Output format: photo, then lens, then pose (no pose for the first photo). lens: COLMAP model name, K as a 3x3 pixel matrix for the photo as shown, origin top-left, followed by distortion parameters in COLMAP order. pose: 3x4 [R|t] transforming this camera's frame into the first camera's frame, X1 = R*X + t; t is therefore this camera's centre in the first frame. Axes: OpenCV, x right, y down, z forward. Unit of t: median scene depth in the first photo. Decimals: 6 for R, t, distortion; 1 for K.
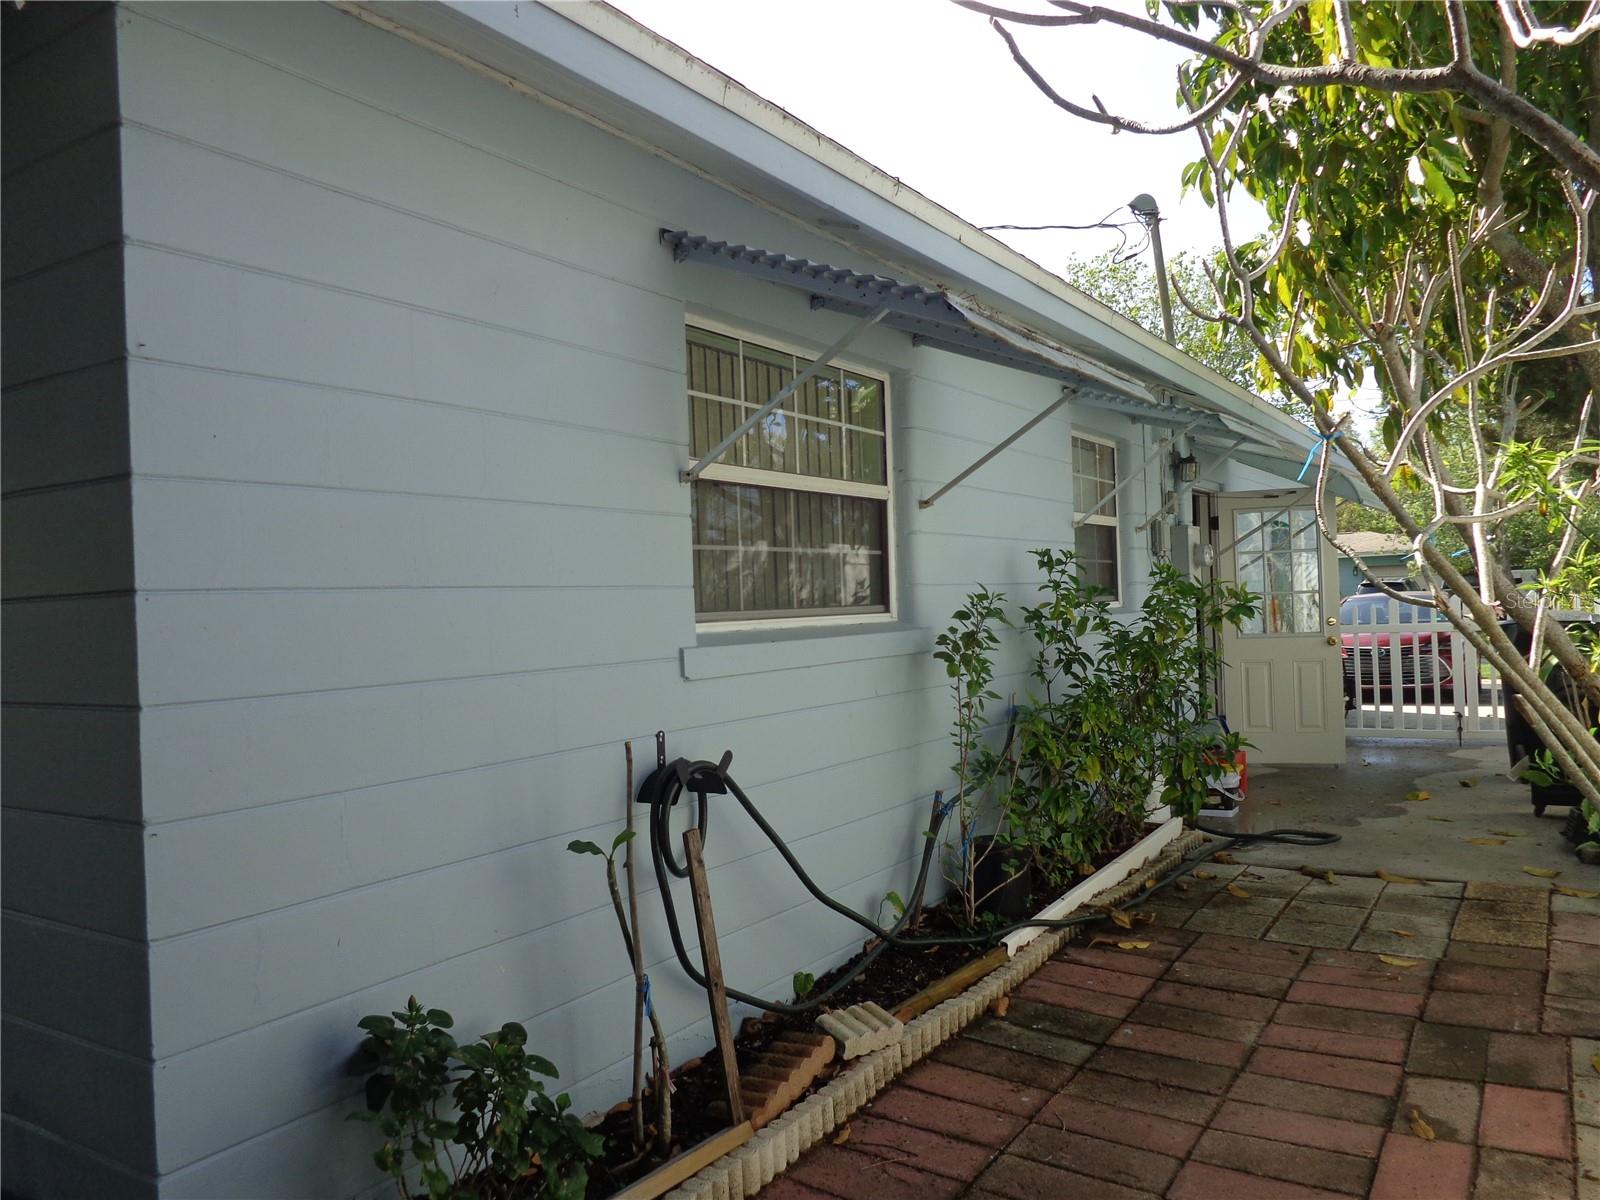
lens RADIAL K [[1147.4, 0, 800.2], [0, 1147.4, 605.1], [0, 0, 1]] dist [-0.021020, 0.000515]
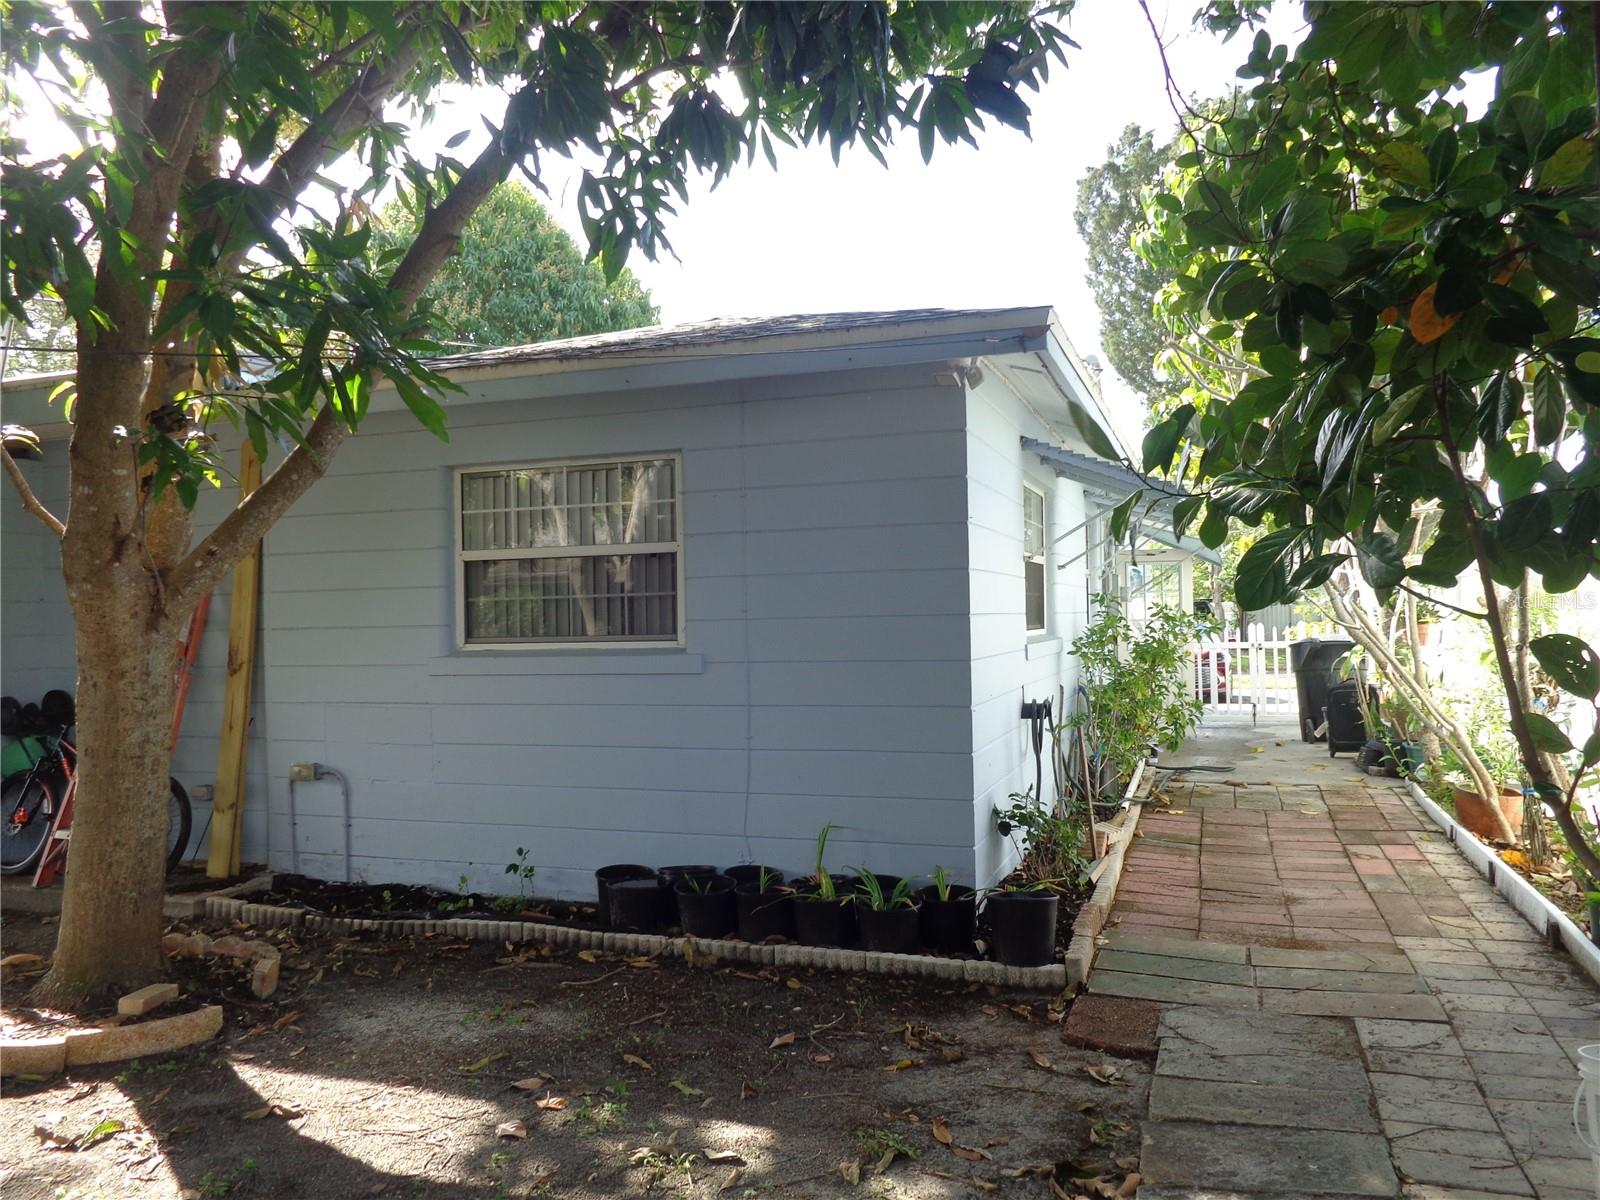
lens RADIAL K [[1147.4, 0, 800.2], [0, 1147.4, 605.1], [0, 0, 1]] dist [-0.021020, 0.000515]
pose [[0.974133, 0.017301, 0.225310, -0.675061], [-0.013623, 0.999748, -0.017870, 0.007036], [-0.225563, 0.014338, 0.974123, -0.619386]]
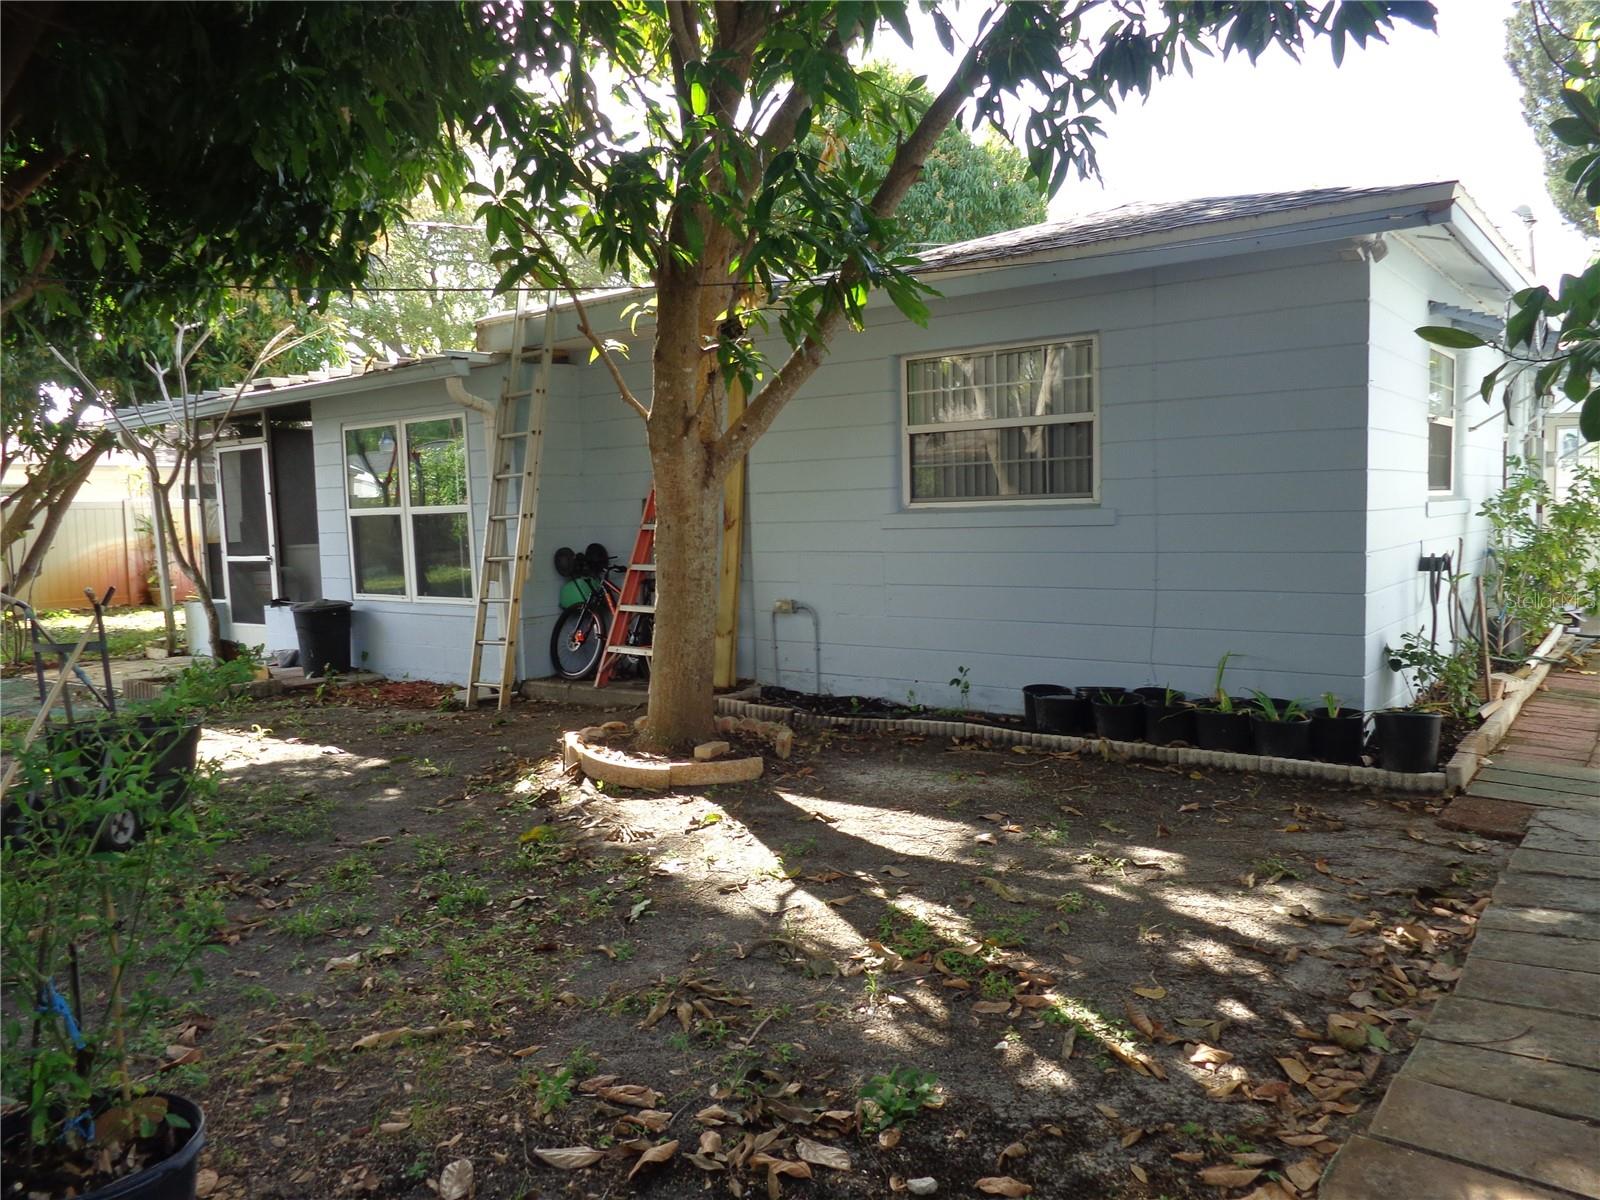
lens RADIAL K [[1147.4, 0, 800.2], [0, 1147.4, 605.1], [0, 0, 1]] dist [-0.021020, 0.000515]
pose [[0.995533, 0.015629, -0.093114, -0.758199], [-0.007582, 0.996253, 0.086153, 0.039774], [0.094111, -0.085063, 0.991921, -0.870243]]
